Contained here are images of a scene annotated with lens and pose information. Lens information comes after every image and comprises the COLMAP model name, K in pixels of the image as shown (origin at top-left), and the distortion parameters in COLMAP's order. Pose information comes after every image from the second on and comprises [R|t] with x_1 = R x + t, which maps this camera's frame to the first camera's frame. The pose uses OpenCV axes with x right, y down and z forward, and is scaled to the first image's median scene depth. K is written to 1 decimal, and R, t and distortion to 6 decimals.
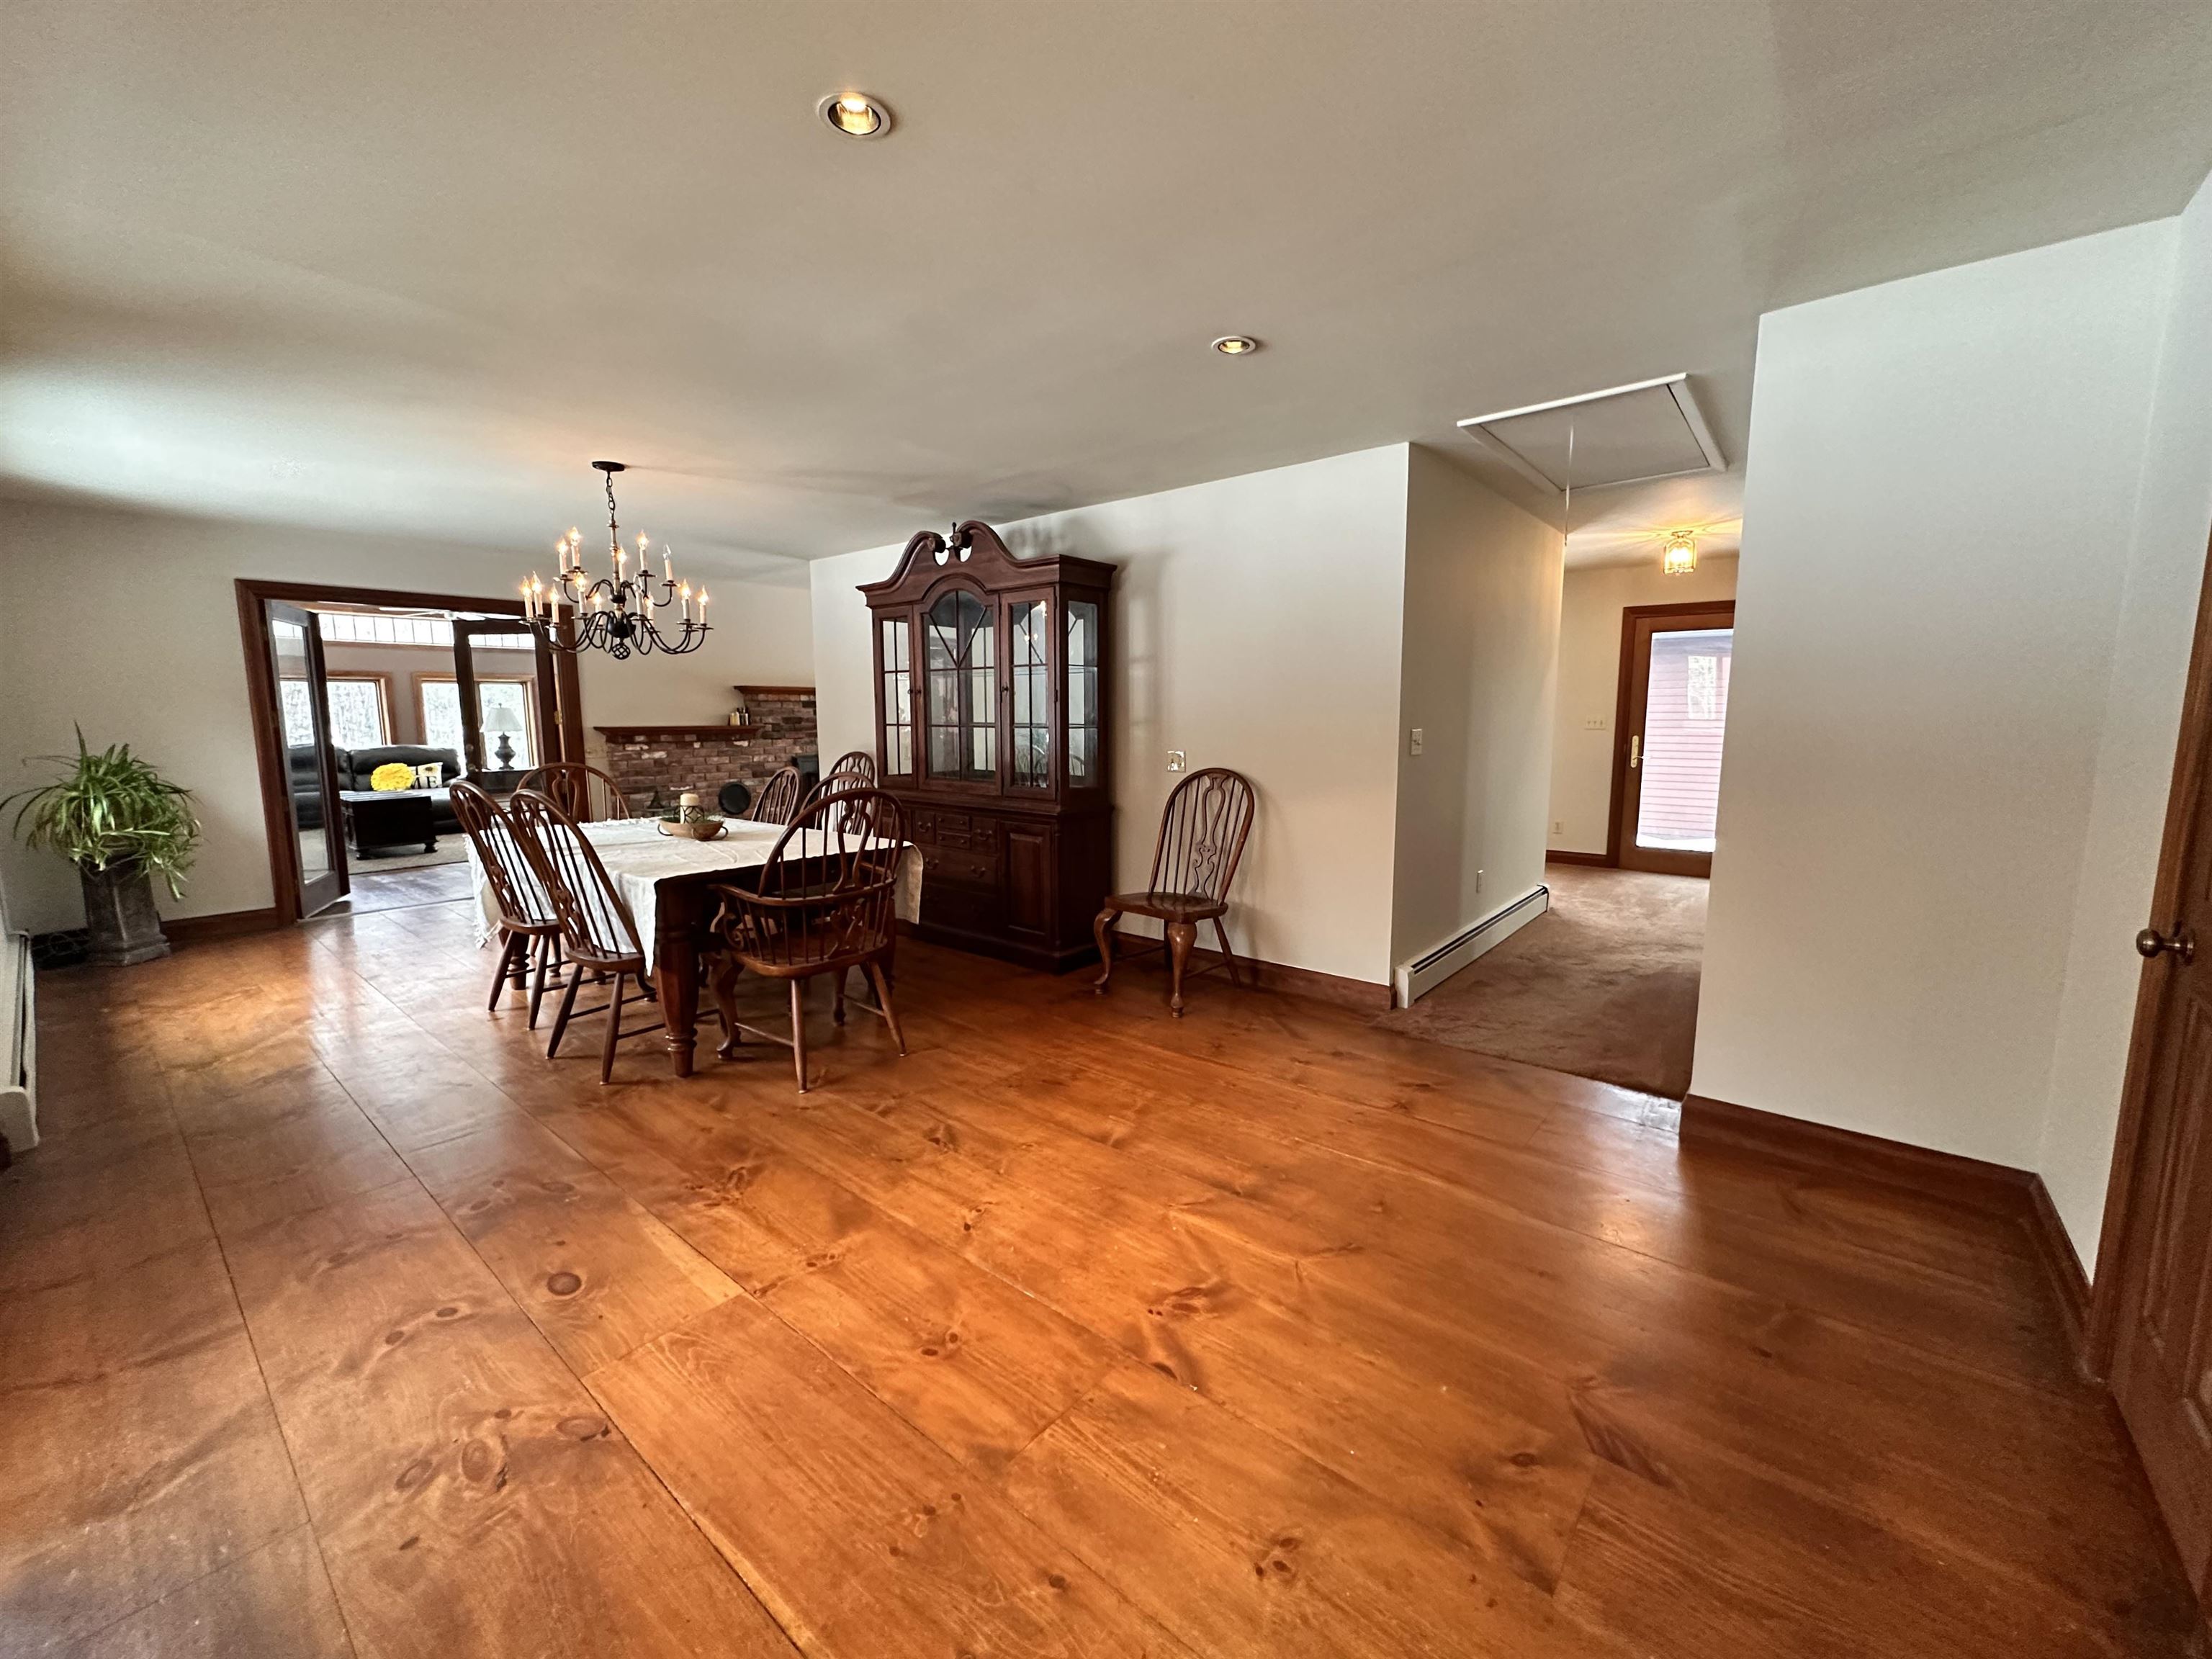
lens RADIAL K [[884.3, 0, 1107.4], [0, 884.3, 826.5], [0, 0, 1]] dist [-0.003705, 0.000820]
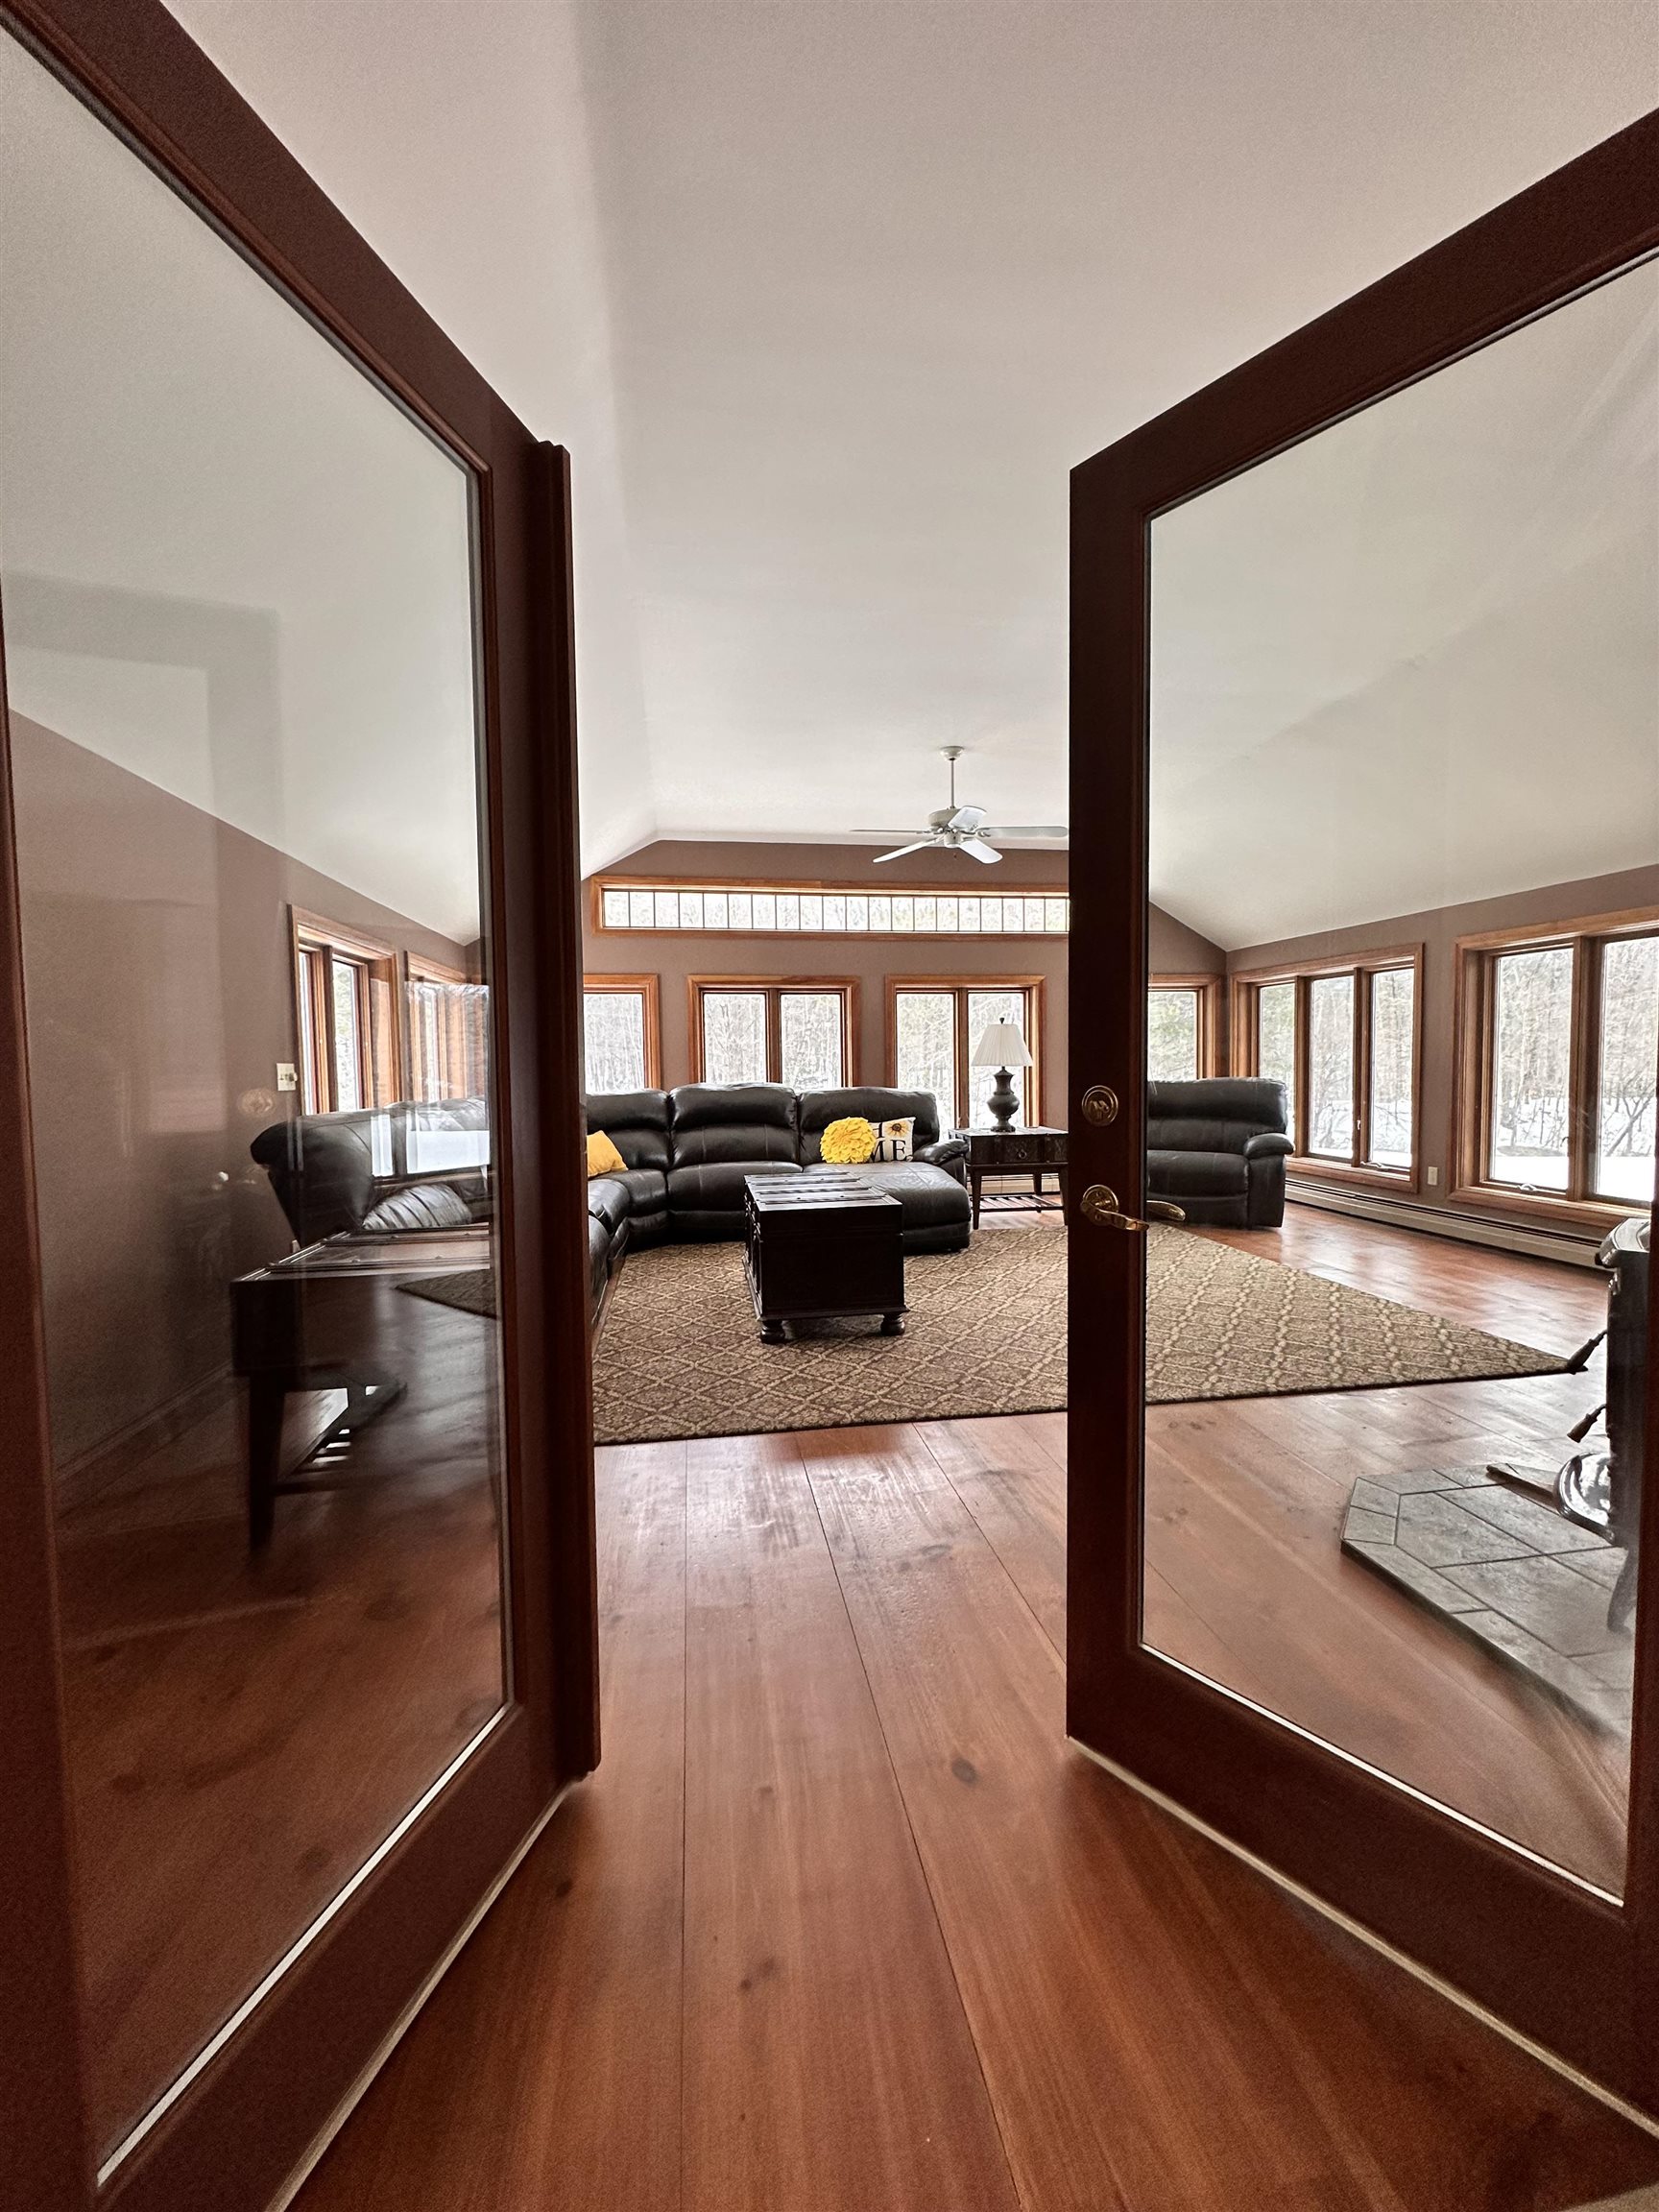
lens RADIAL K [[884.3, 0, 840.1], [0, 884.3, 1098.5], [0, 0, 1]] dist [-0.003705, 0.000820]
pose [[0.758326, 0.019956, -0.651570, -0.905154], [-0.074440, 0.995644, -0.056142, -0.107464], [0.647612, 0.091077, 0.756508, 1.154144]]
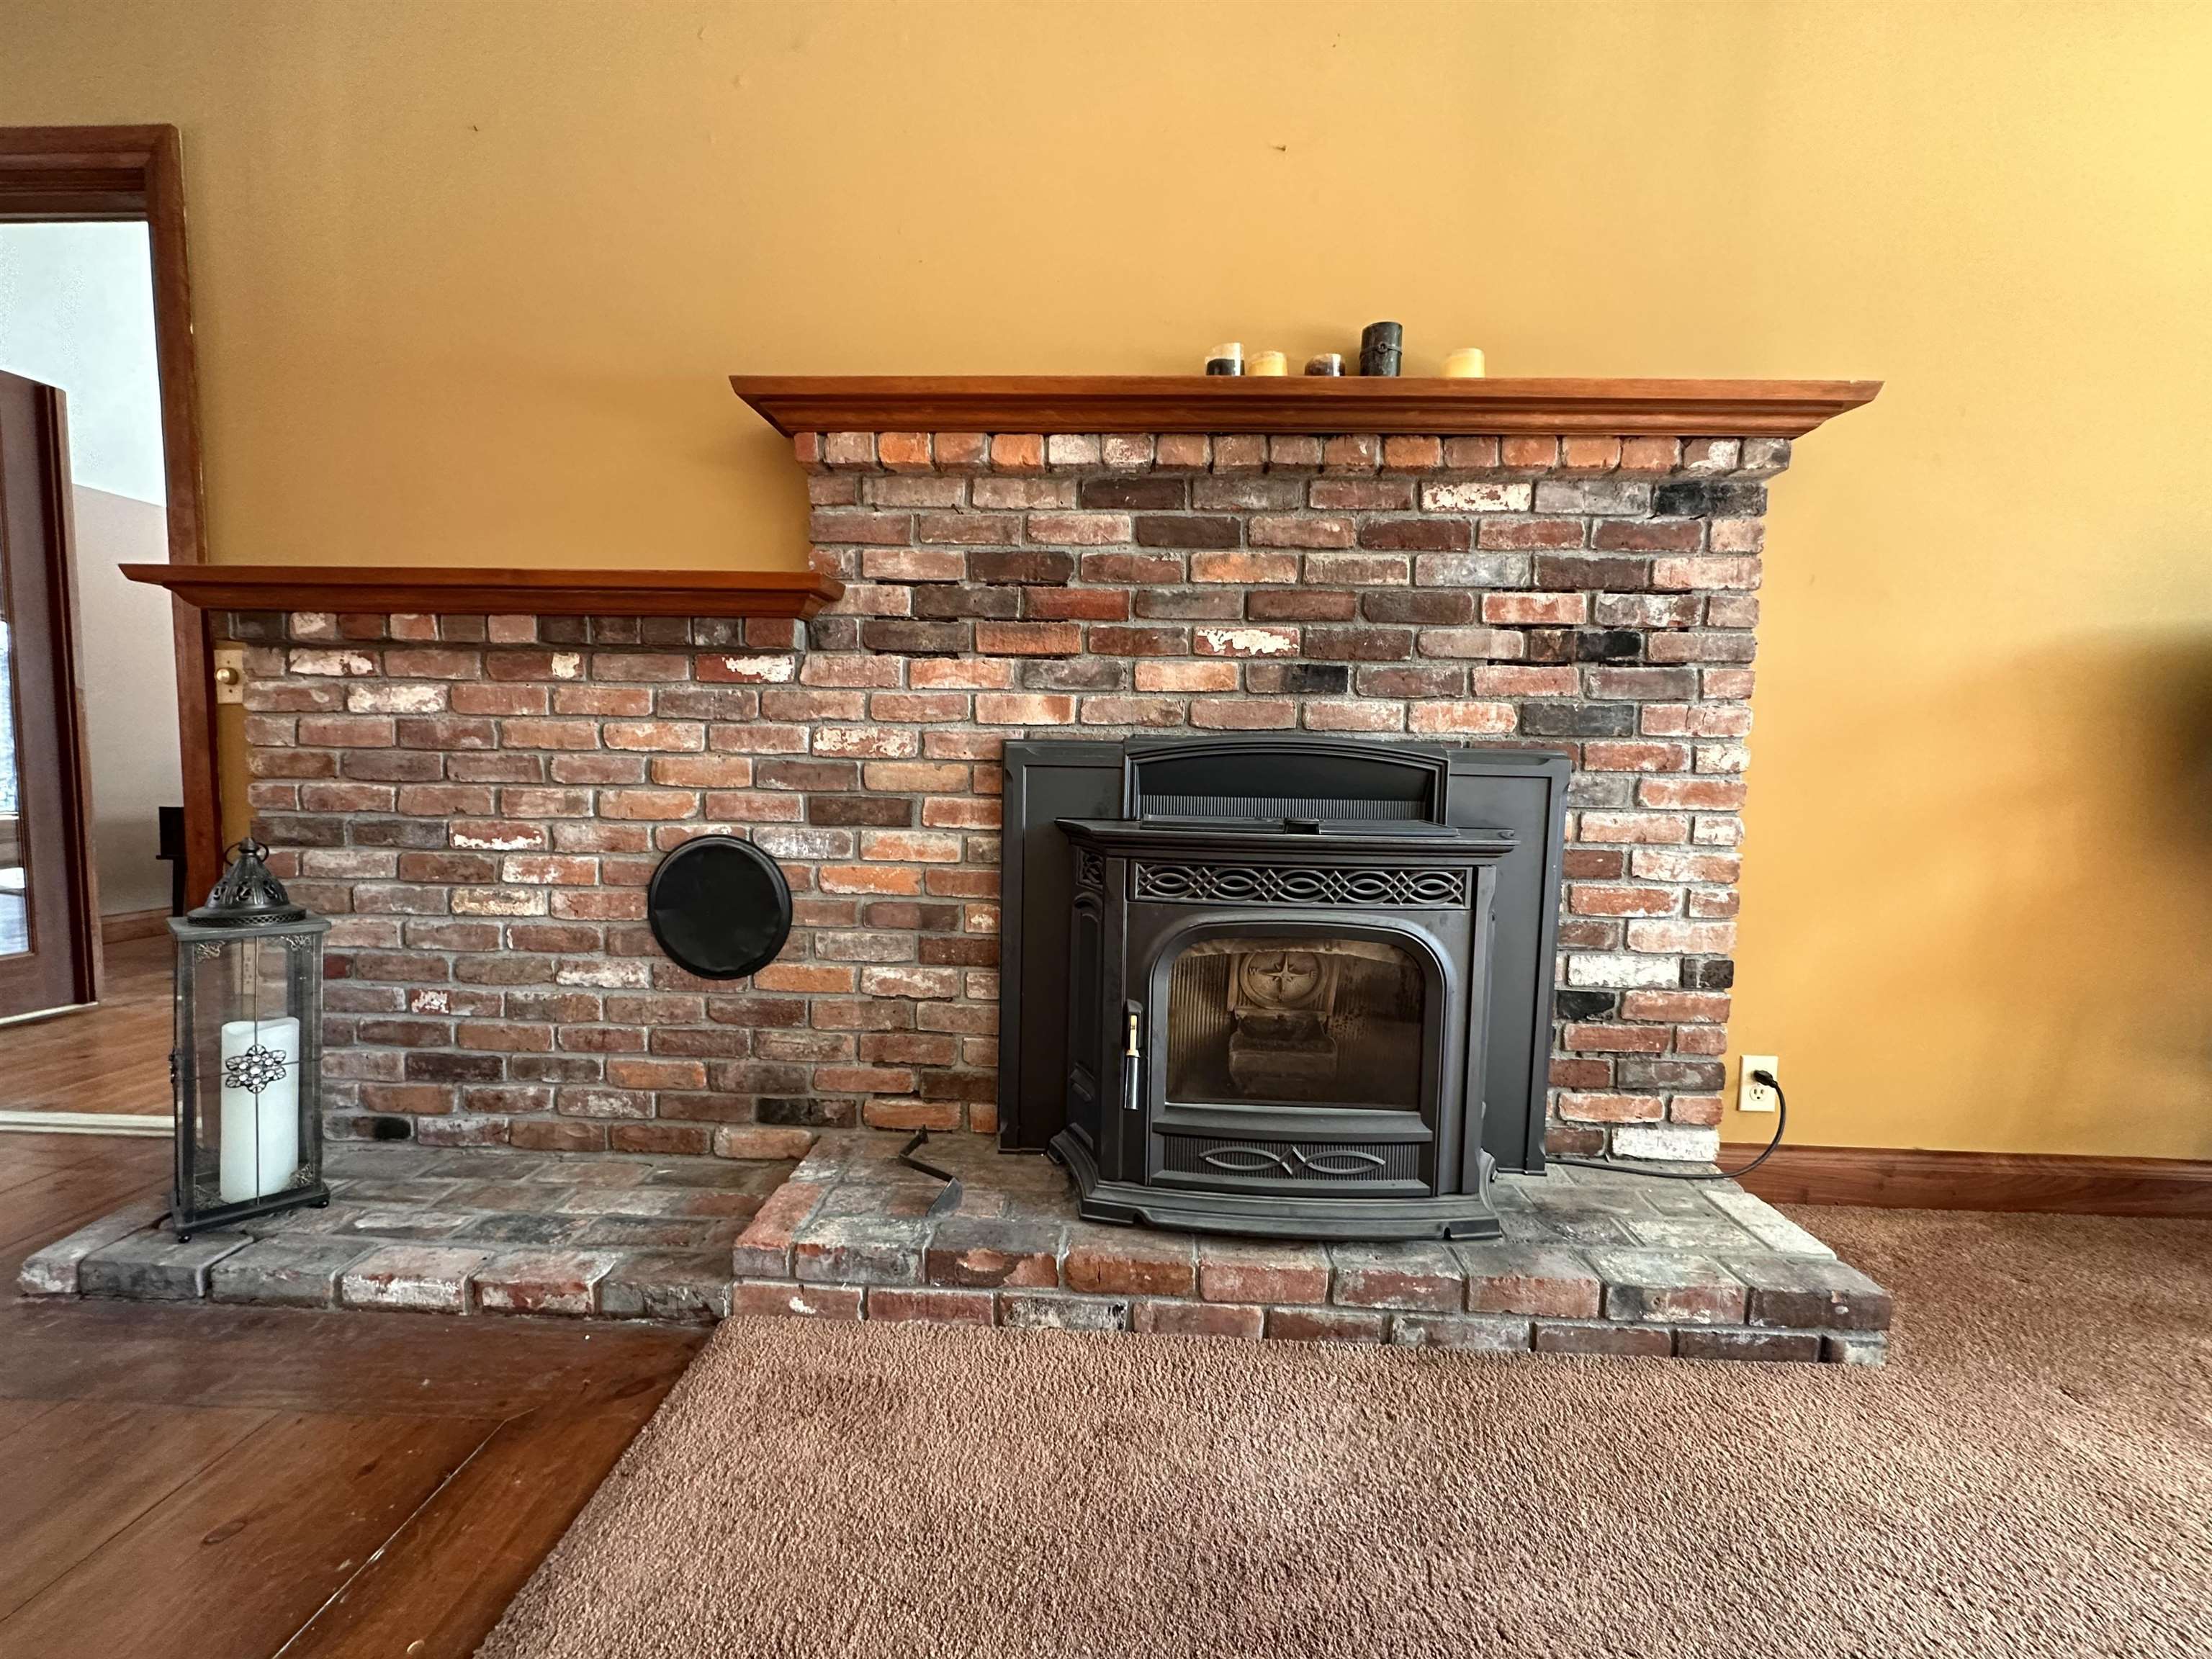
lens RADIAL K [[884.3, 0, 1103.9], [0, 884.3, 825.8], [0, 0, 1]] dist [-0.003705, 0.000820]
pose [[0.602645, 0.070835, -0.794859, -0.289103], [-0.123059, 0.992387, -0.004862, -0.101640], [0.788464, 0.100745, 0.606774, 1.489823]]
